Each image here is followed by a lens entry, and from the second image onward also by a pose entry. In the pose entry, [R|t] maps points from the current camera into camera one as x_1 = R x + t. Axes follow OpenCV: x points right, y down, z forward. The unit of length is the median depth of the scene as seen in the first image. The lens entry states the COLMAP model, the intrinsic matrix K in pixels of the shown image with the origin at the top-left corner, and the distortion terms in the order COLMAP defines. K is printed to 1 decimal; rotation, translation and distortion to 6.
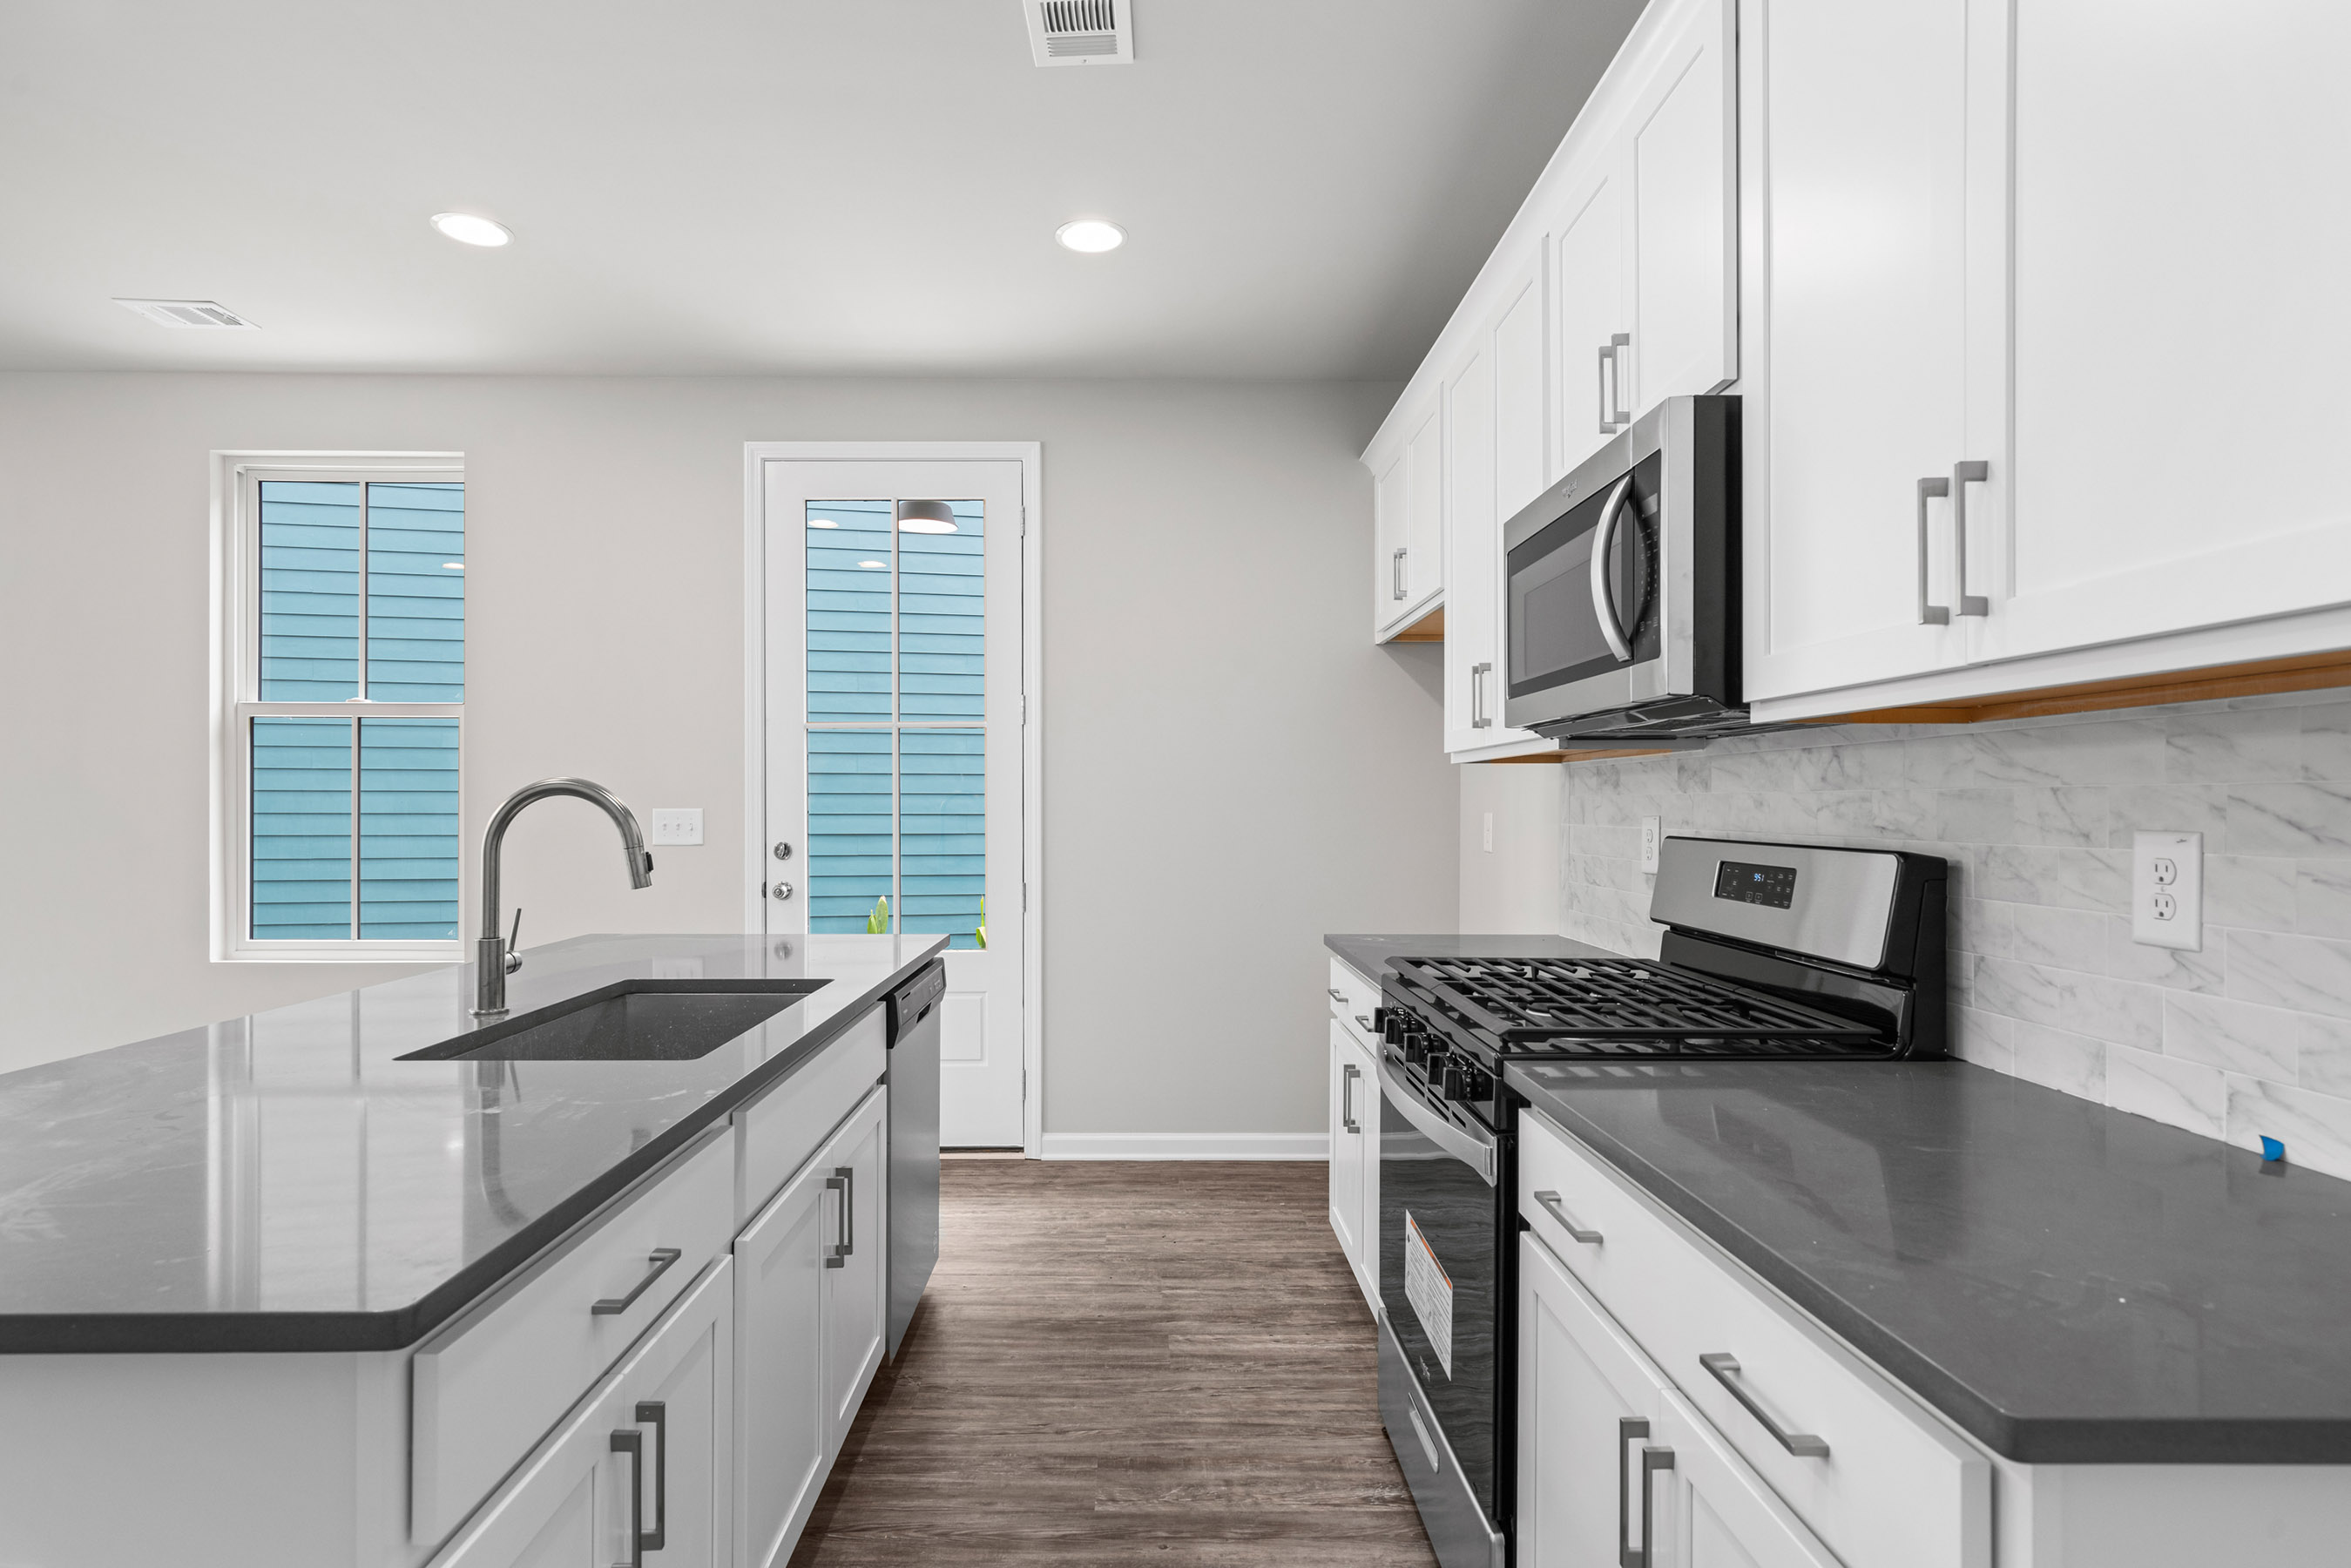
lens RADIAL K [[1197.2, 0, 1155.3], [0, 1197.2, 800.7], [0, 0, 1]] dist [0.003517, 0.002408]
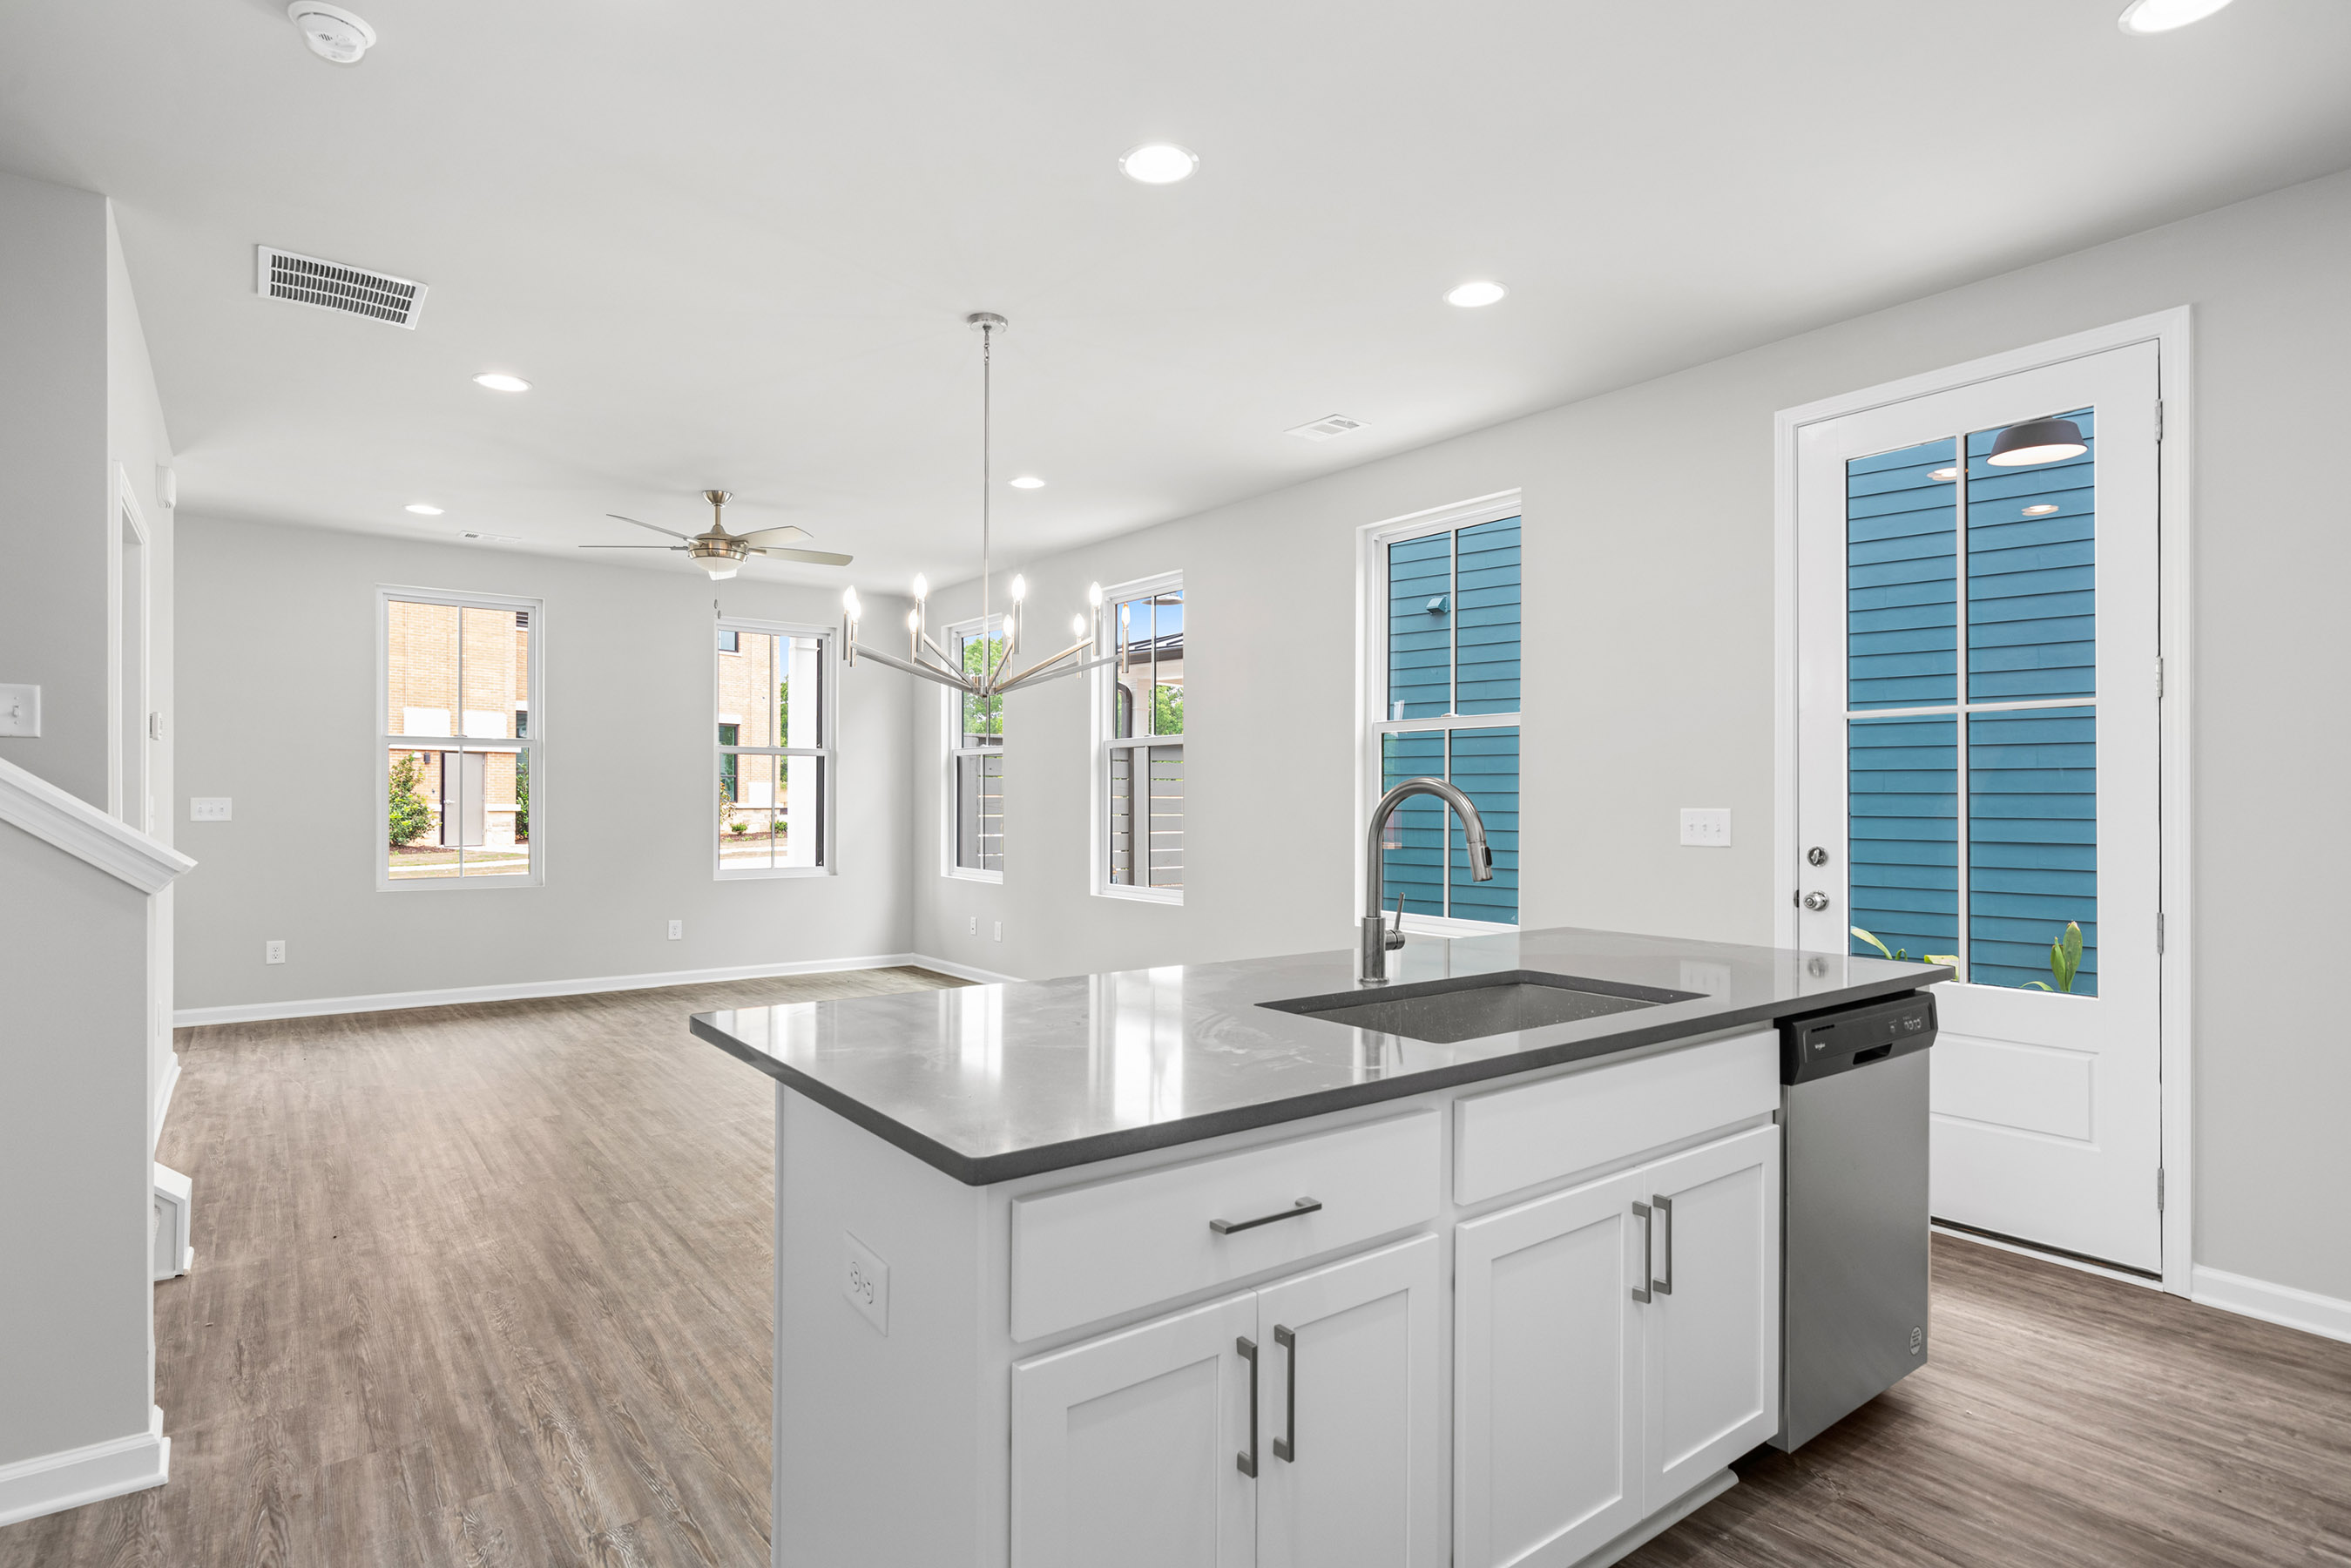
lens RADIAL K [[1197.2, 0, 1153.9], [0, 1197.2, 798.1], [0, 0, 1]] dist [0.003517, 0.002408]
pose [[0.590176, 0.000146, -0.807275, 0.157660], [-0.003495, 0.999991, -0.002374, 0.002521], [0.807267, 0.004222, 0.590171, 0.090085]]
